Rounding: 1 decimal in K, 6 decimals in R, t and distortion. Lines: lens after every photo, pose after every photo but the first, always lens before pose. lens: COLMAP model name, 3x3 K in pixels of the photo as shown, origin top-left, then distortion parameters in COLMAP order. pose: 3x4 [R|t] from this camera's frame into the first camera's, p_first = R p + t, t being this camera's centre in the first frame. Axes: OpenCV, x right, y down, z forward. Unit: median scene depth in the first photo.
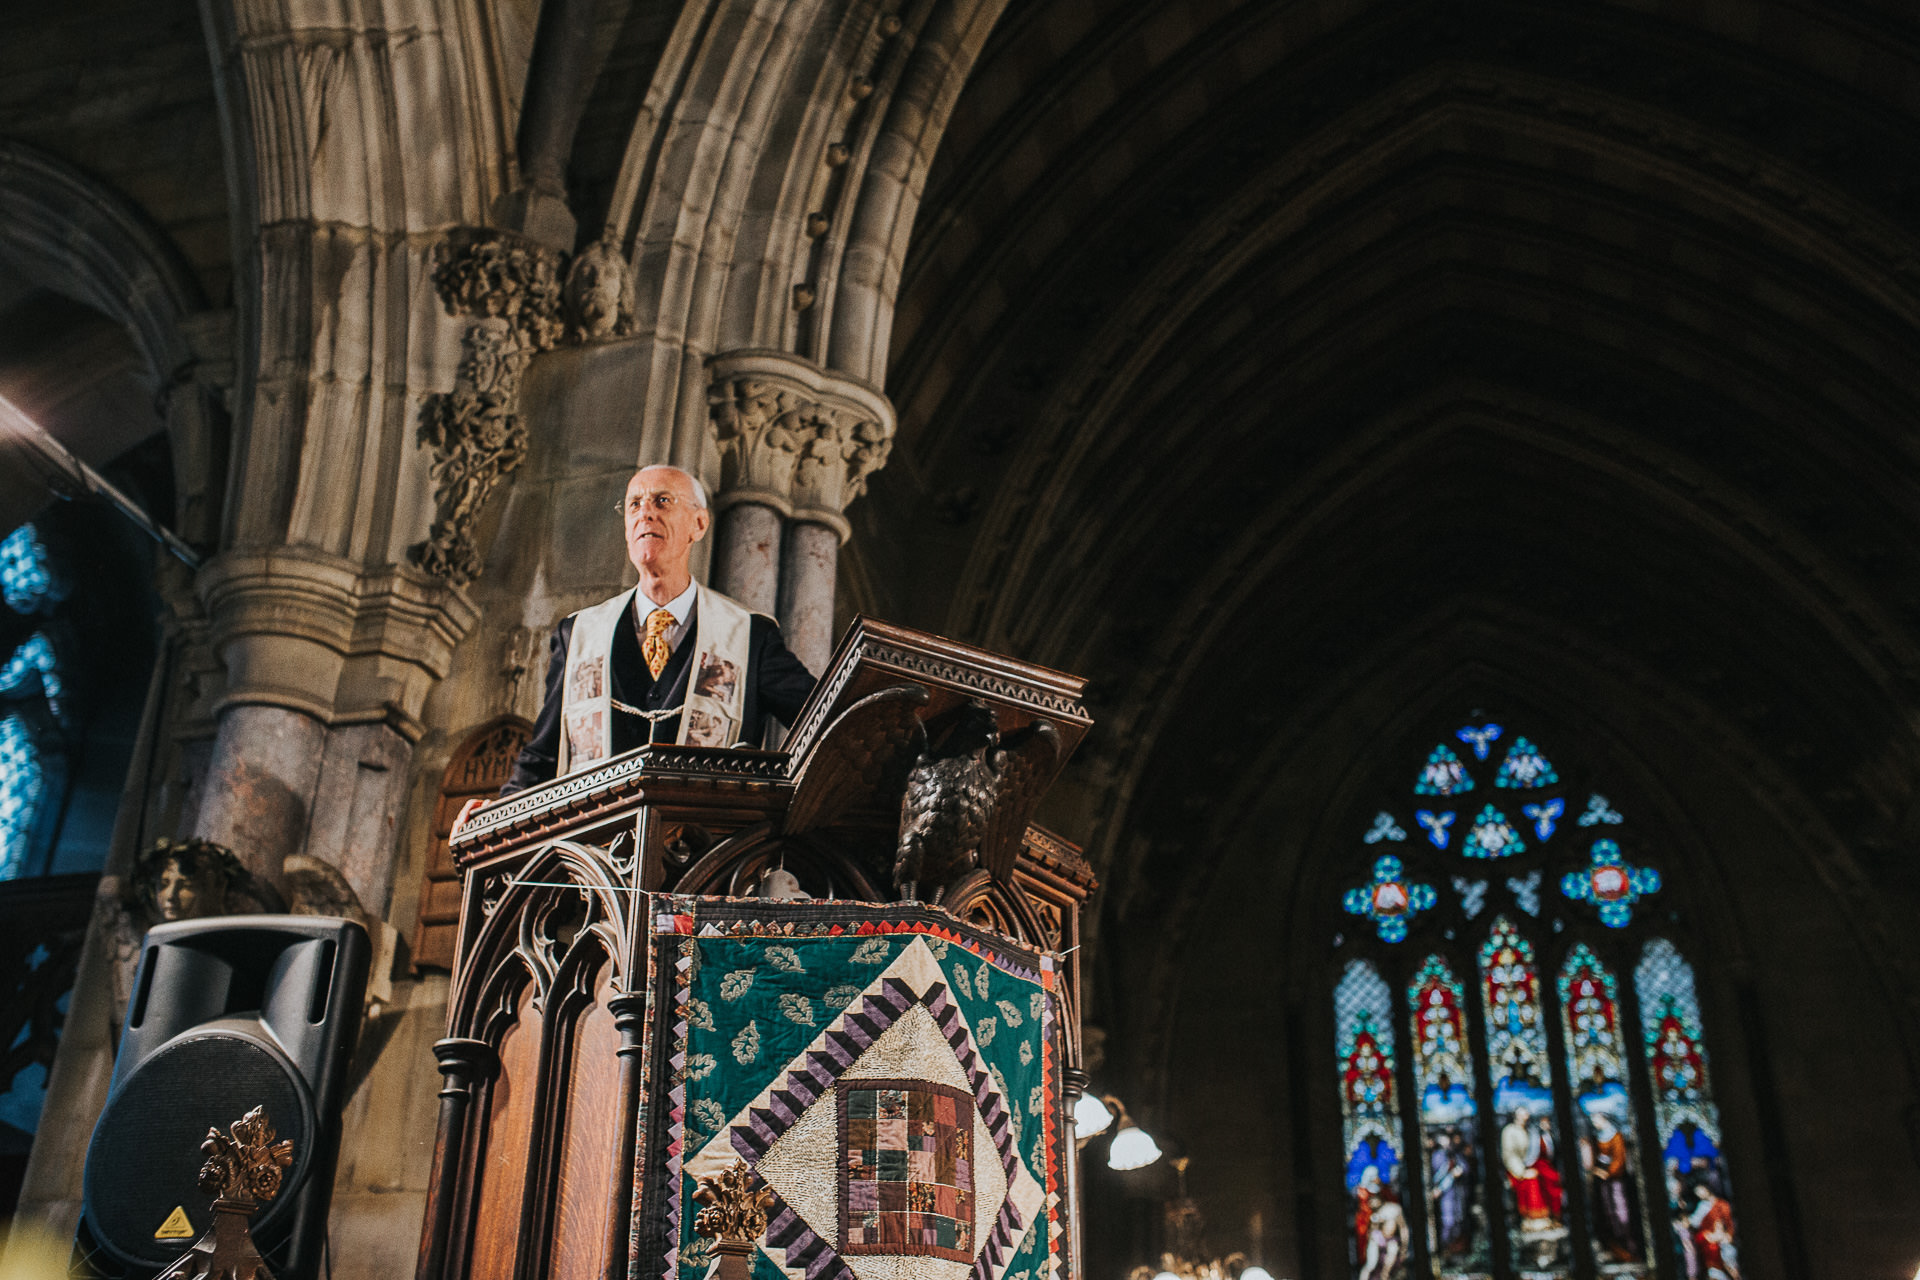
lens RADIAL K [[1824.9, 0, 960.3], [0, 1824.9, 592.1], [0, 0, 1]] dist [-0.060337, 0.087219]
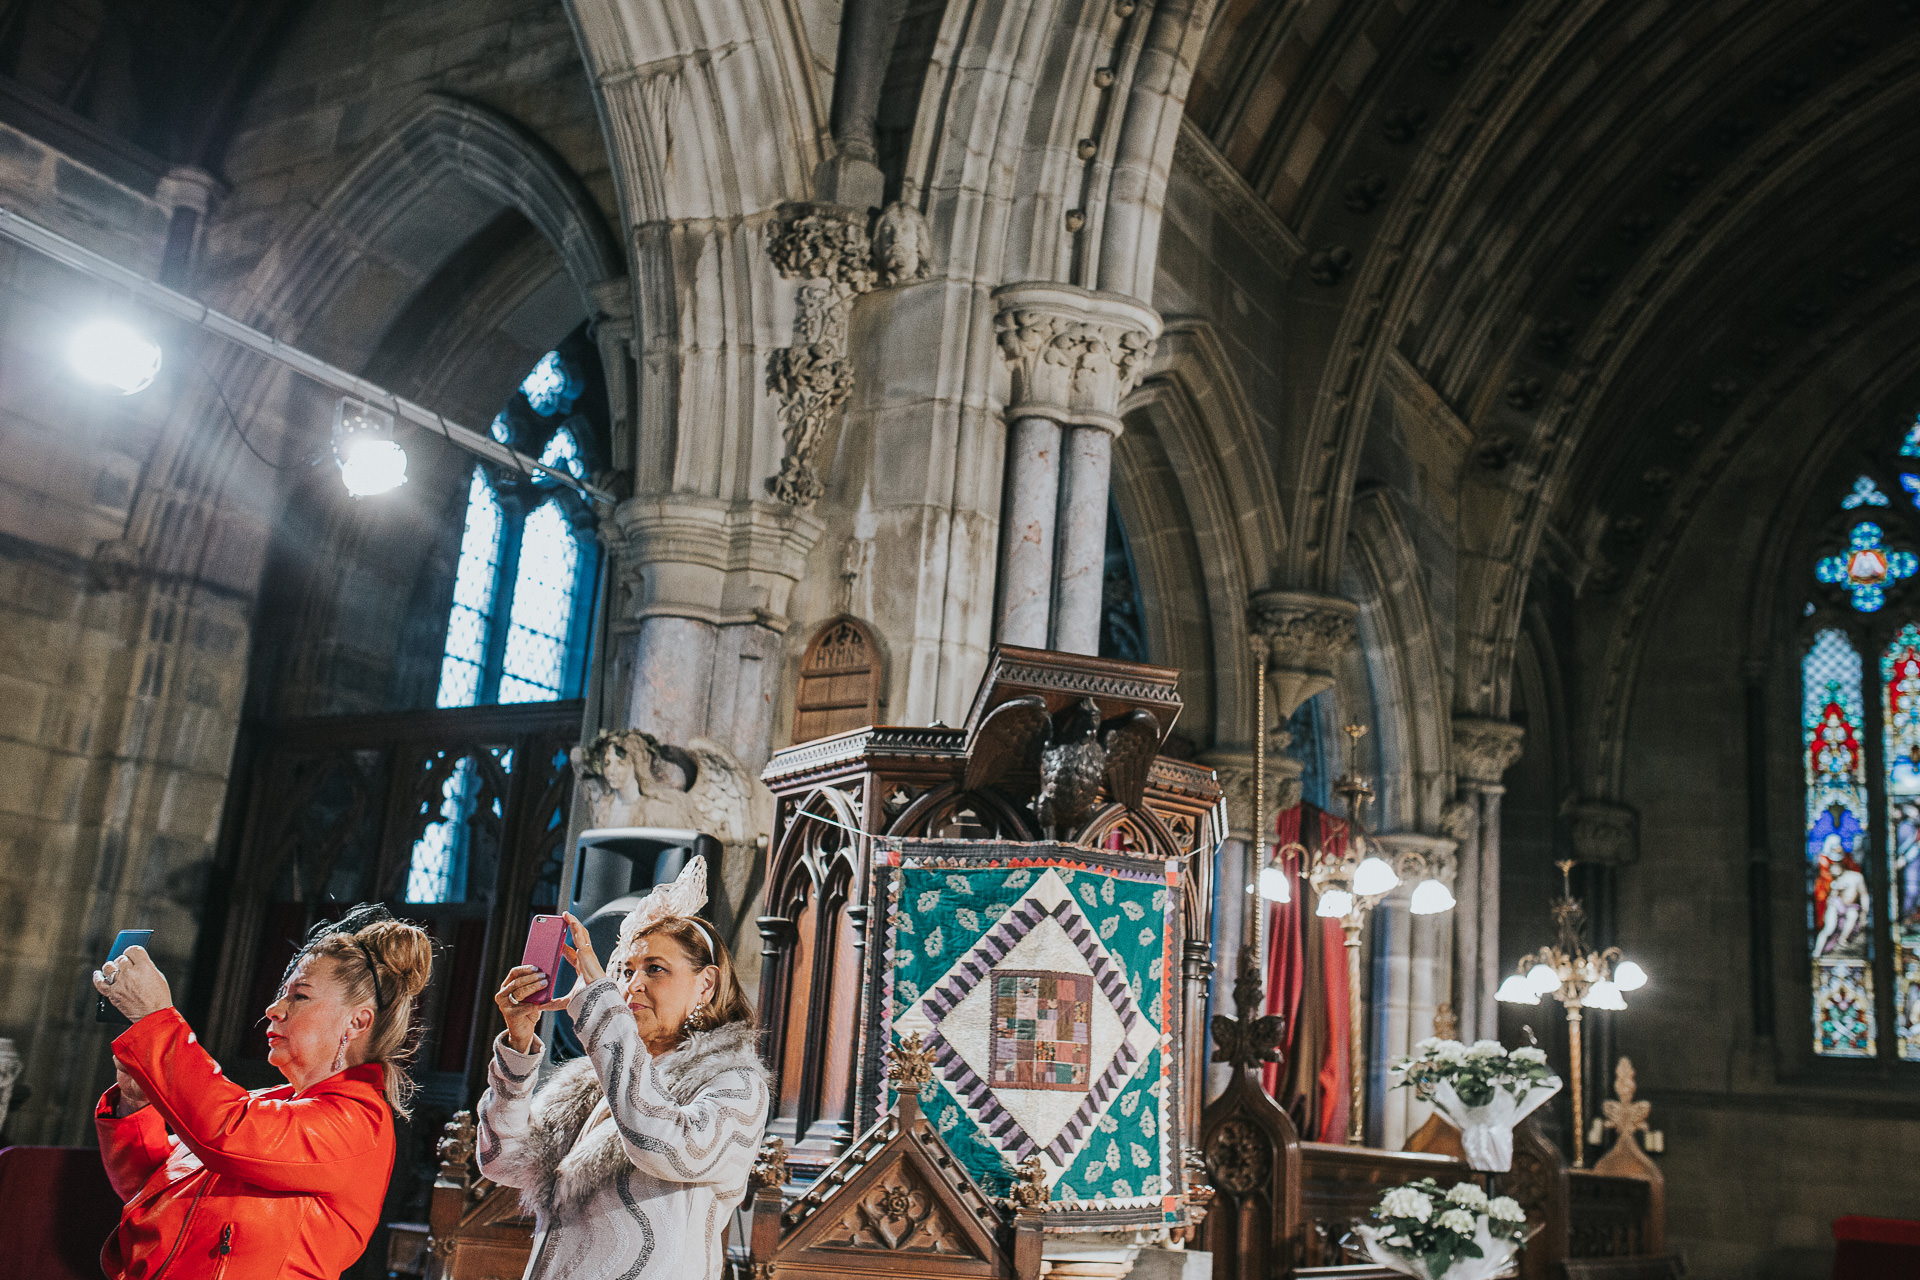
lens RADIAL K [[1824.9, 0, 960.3], [0, 1824.9, 592.1], [0, 0, 1]] dist [-0.060337, 0.087219]
pose [[0.958075, -0.029741, -0.284969, 0.181462], [0.086600, 0.978138, 0.189069, -0.167981], [0.273116, -0.205820, 0.939705, -0.177978]]
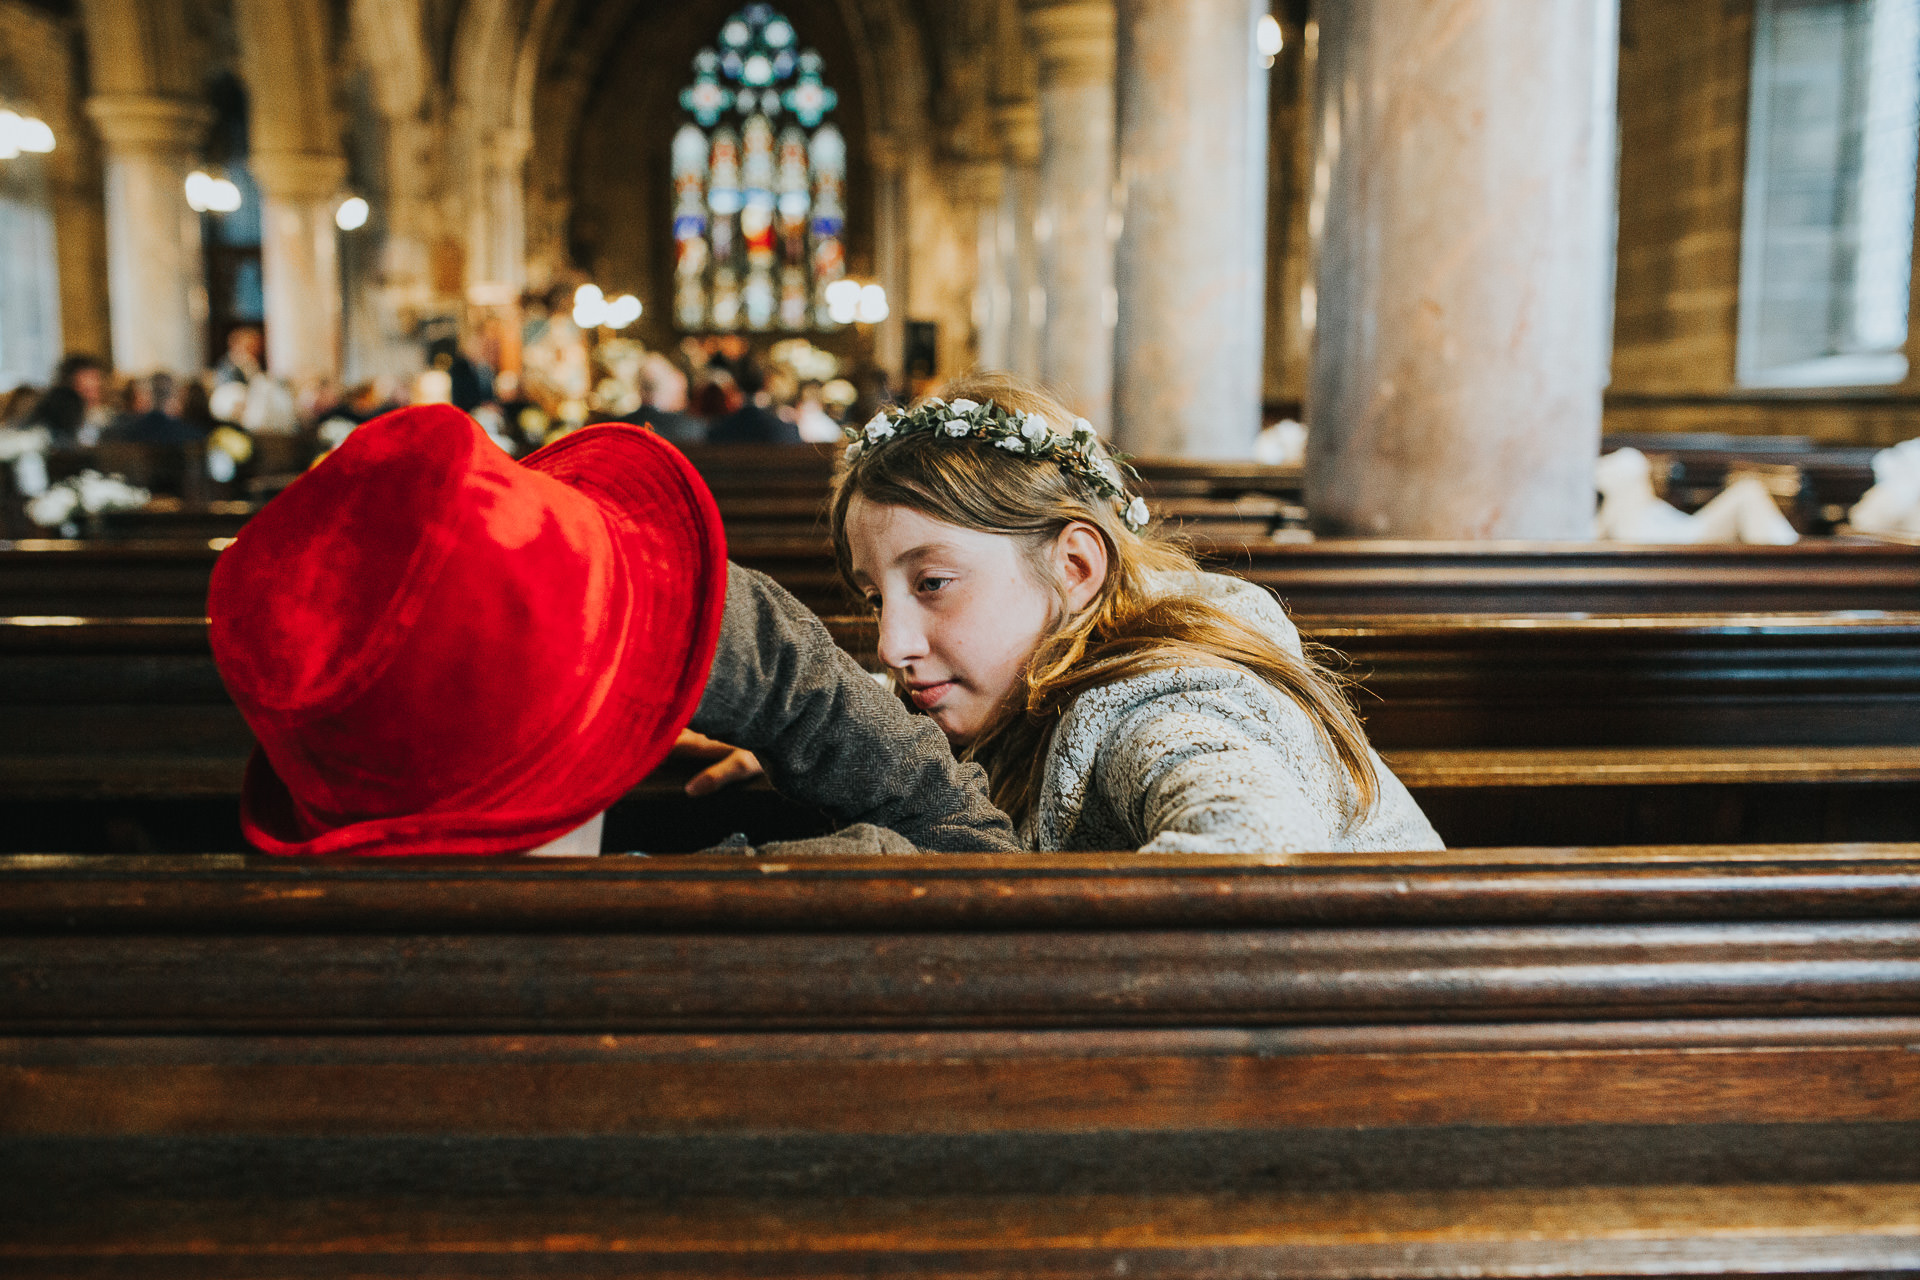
lens RADIAL K [[1824.9, 0, 960.3], [0, 1824.9, 592.1], [0, 0, 1]] dist [-0.060337, 0.087219]
pose [[0.947960, -0.064594, 0.311768, -0.649332], [-0.126118, 0.822926, 0.553974, -2.098458], [-0.292345, -0.564465, 0.771954, -3.795960]]
